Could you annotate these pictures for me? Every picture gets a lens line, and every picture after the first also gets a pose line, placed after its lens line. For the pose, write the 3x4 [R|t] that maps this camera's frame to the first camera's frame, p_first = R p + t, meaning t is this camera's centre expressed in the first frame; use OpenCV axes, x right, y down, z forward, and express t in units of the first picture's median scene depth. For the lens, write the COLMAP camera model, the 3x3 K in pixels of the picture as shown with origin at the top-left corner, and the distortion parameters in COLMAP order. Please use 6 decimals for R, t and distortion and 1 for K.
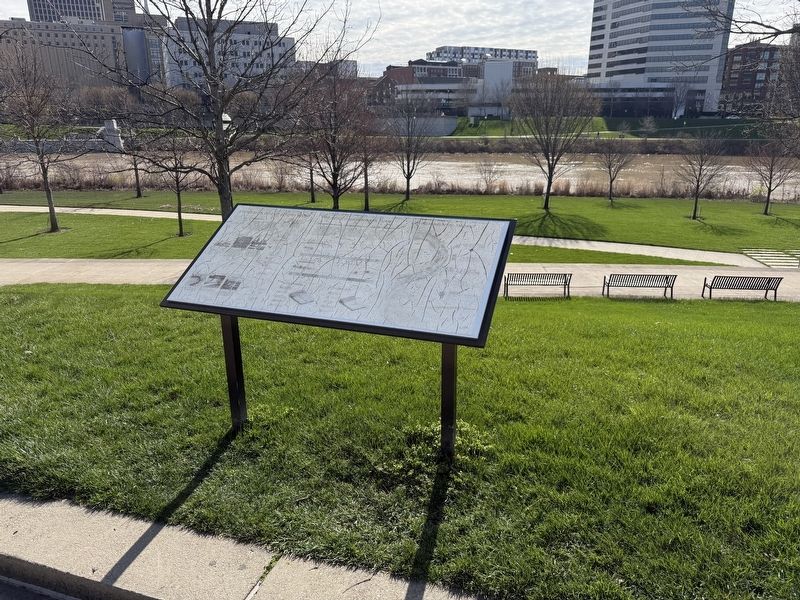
lens RADIAL K [[545.5, 0, 400.0], [0, 545.5, 300.0], [0, 0, 1]] dist [-0.003720, -0.004607]
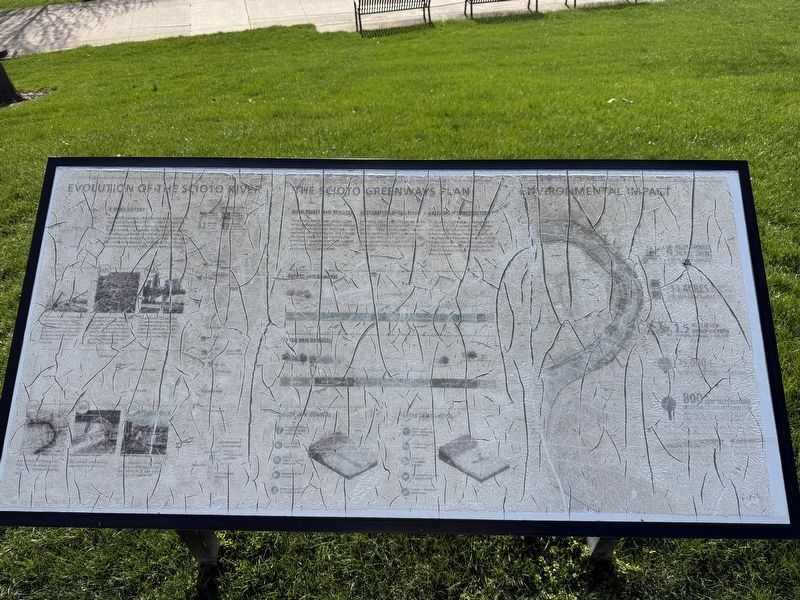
lens RADIAL K [[545.5, 0, 400.0], [0, 545.5, 300.0], [0, 0, 1]] dist [-0.003720, -0.004607]
pose [[0.952263, -0.229353, 0.201473, -0.184773], [0.112514, 0.877189, 0.466777, -0.288648], [-0.283787, -0.421826, 0.861120, 0.632561]]
